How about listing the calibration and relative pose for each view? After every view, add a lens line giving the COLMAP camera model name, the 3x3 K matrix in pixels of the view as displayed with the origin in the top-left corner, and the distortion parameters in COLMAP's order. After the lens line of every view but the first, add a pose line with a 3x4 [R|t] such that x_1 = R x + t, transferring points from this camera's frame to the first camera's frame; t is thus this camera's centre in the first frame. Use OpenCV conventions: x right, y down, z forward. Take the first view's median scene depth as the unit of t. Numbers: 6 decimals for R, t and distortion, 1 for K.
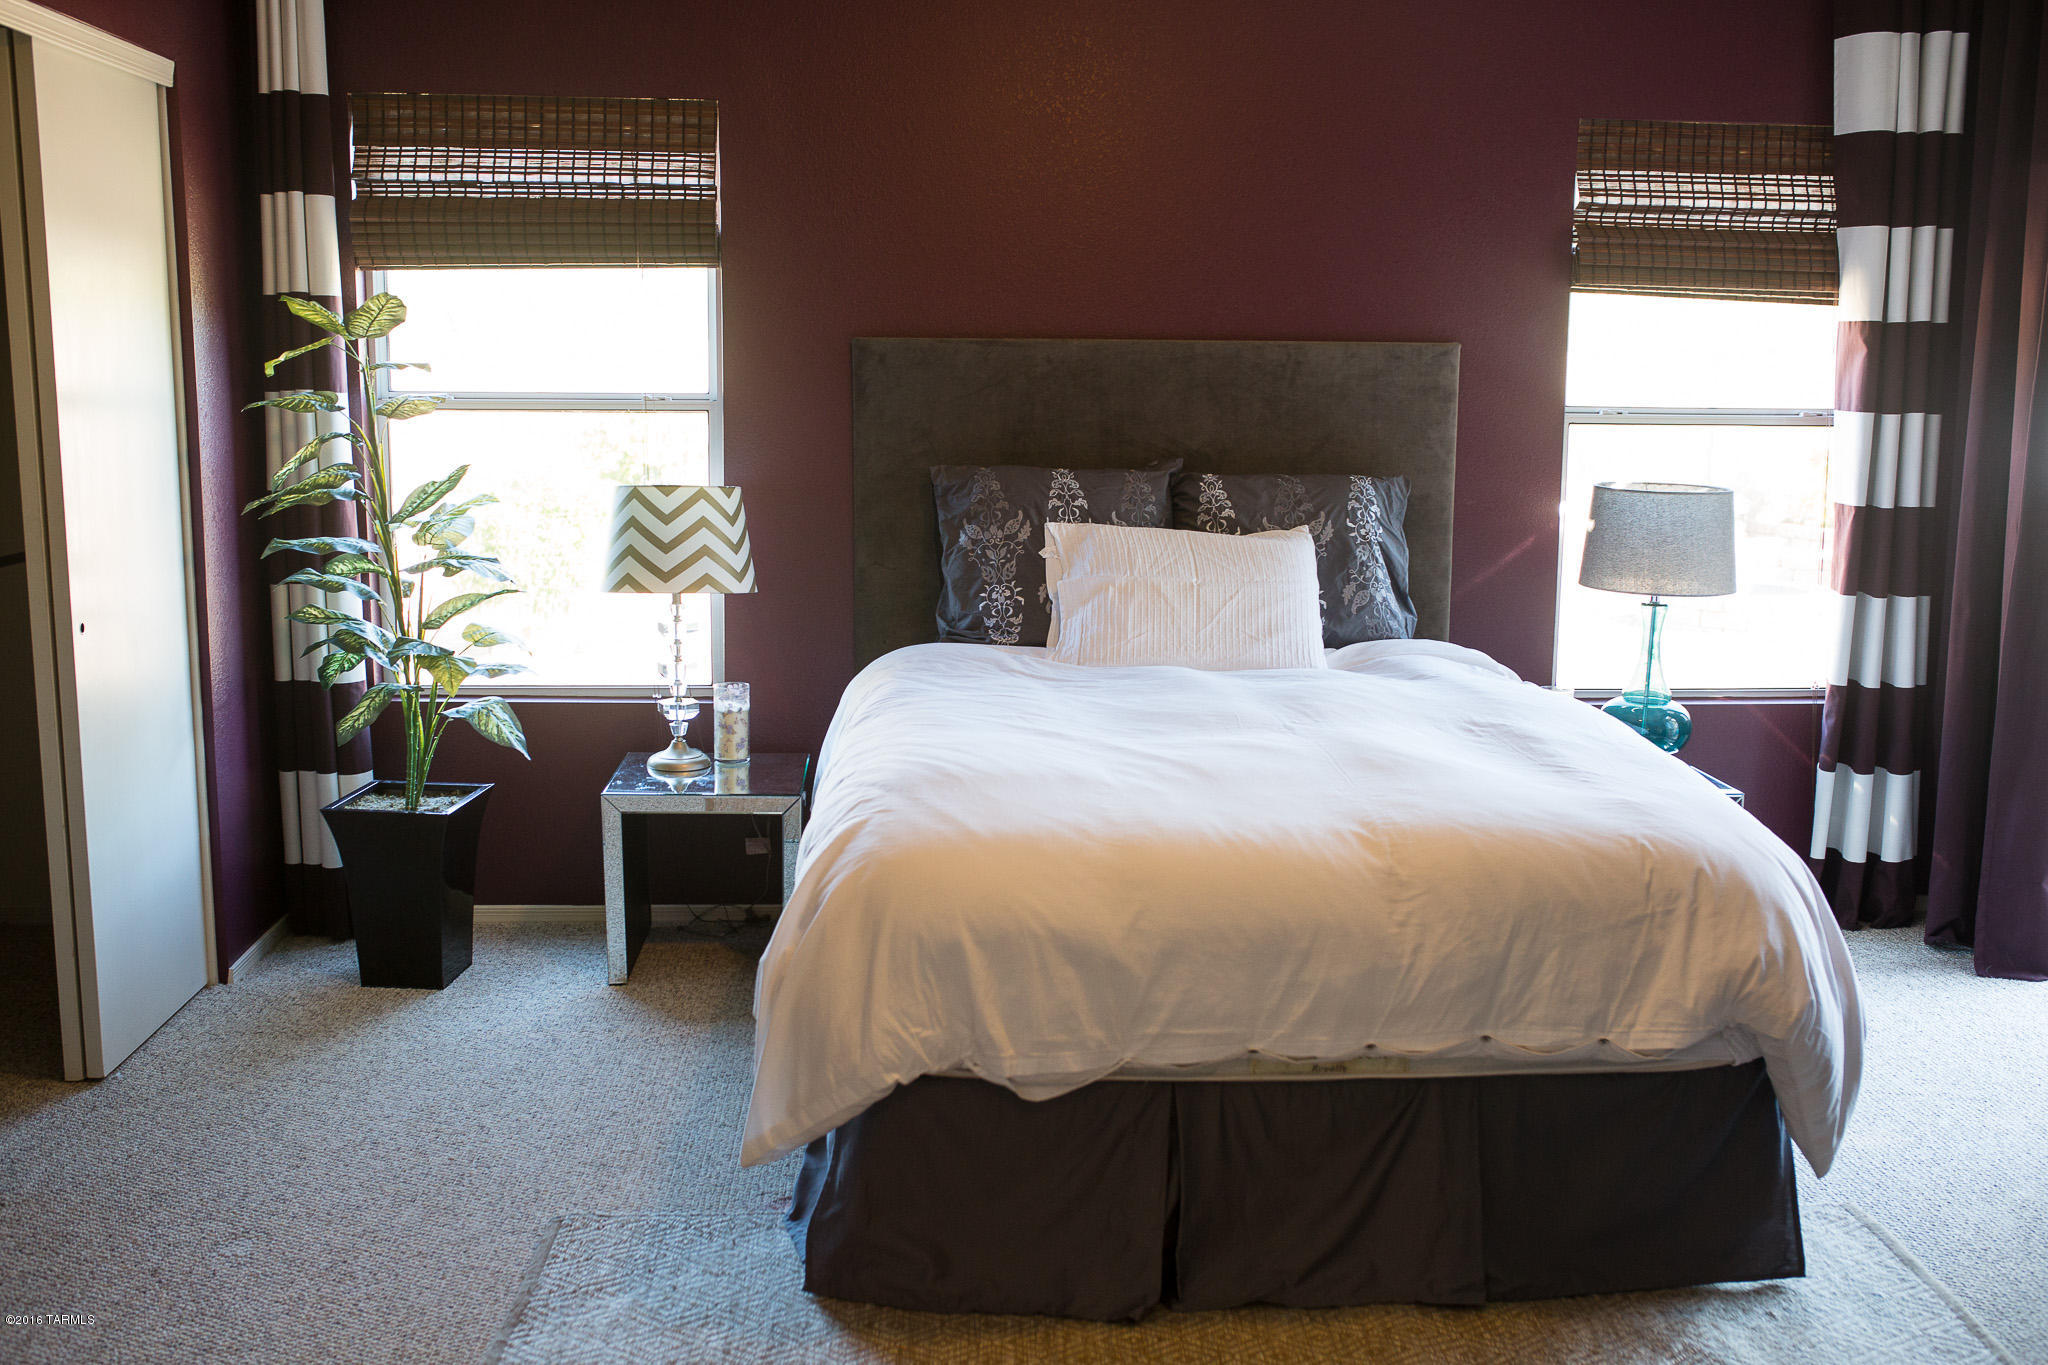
lens RADIAL K [[1951.4, 0, 1024.0], [0, 1951.4, 682.5], [0, 0, 1]] dist [-0.062700, 0.101511]
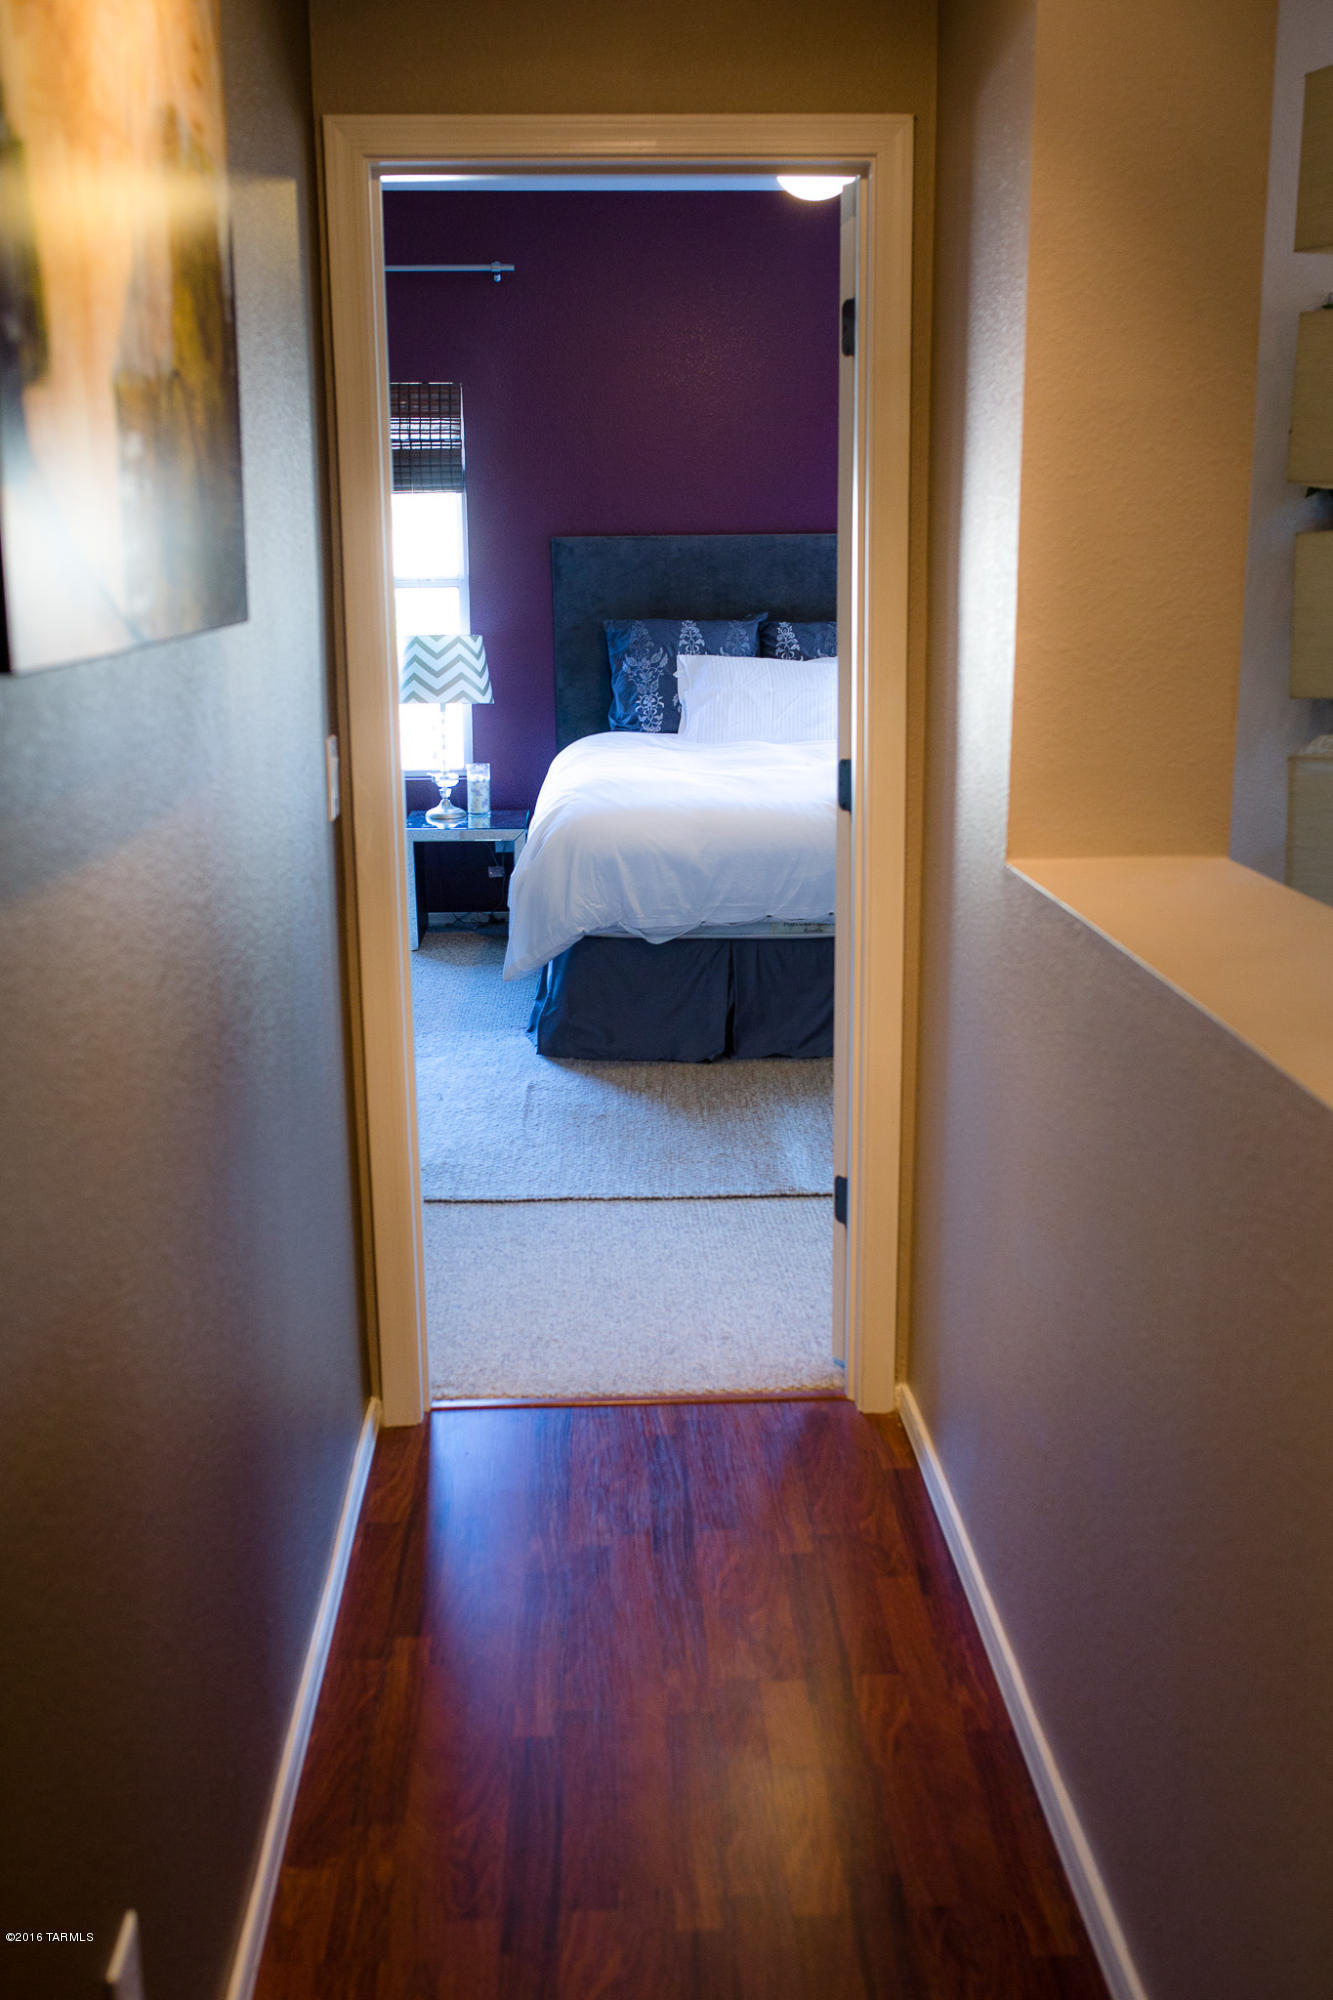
lens RADIAL K [[1942.1, 0, 666.5], [0, 1942.1, 1000.0], [0, 0, 1]] dist [-0.053812, 0.125758]
pose [[0.999472, -0.012883, -0.029821, 0.045036], [0.014950, 0.997424, 0.070159, 0.084316], [0.028840, -0.070568, 0.997090, -0.566694]]
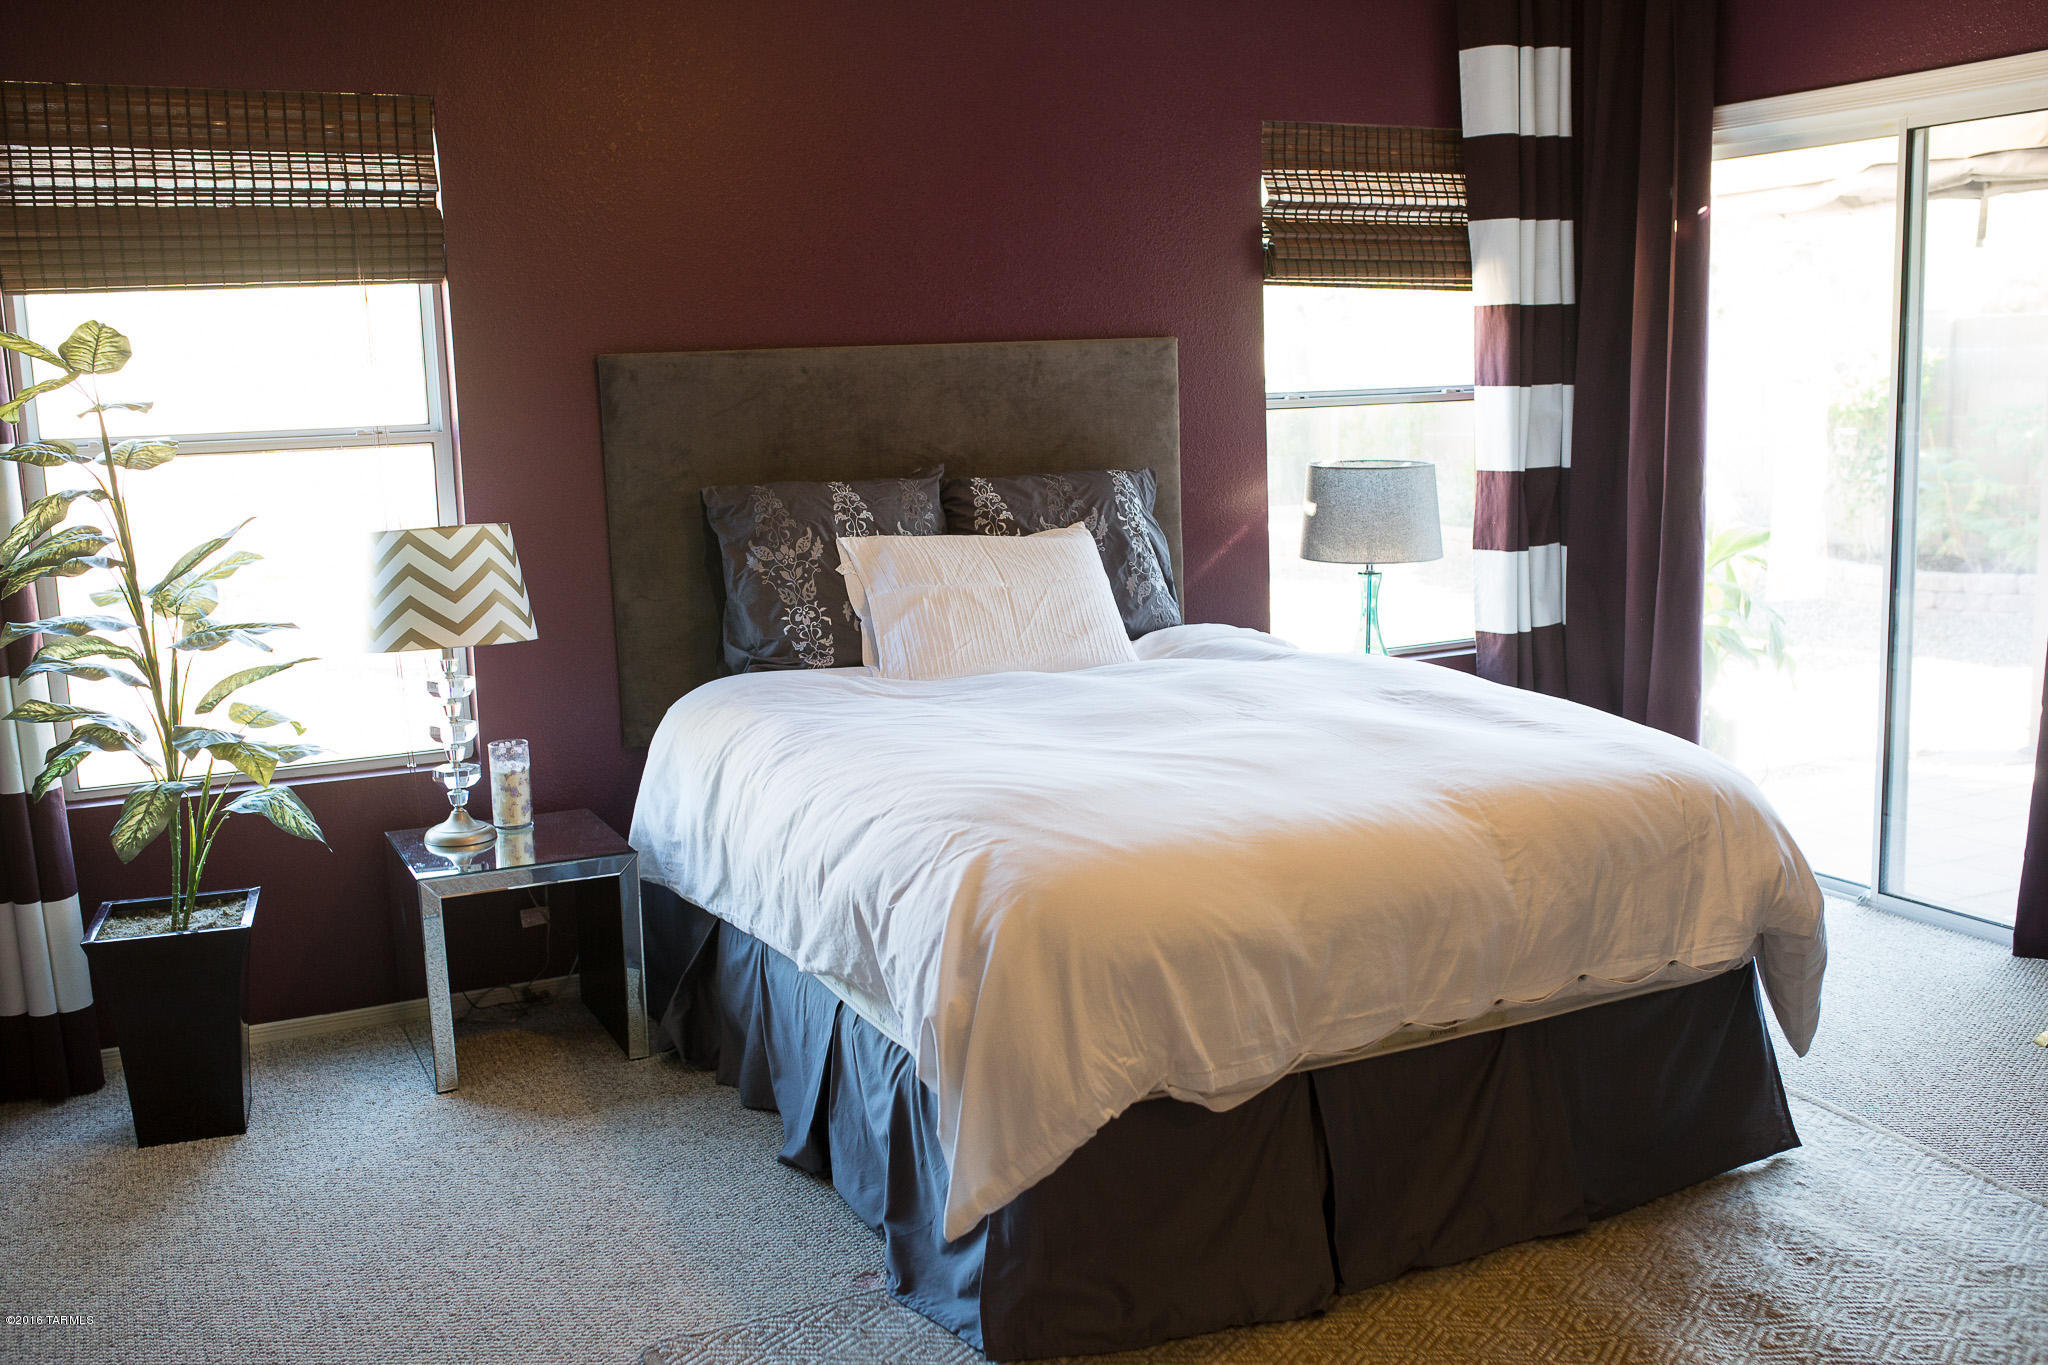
lens RADIAL K [[1951.4, 0, 1024.0], [0, 1951.4, 682.5], [0, 0, 1]] dist [-0.062700, 0.101511]
pose [[0.923801, -0.099867, 0.369619, -0.265291], [0.102105, 0.994681, 0.013557, -0.014736], [-0.369007, 0.025216, 0.929085, 0.074700]]
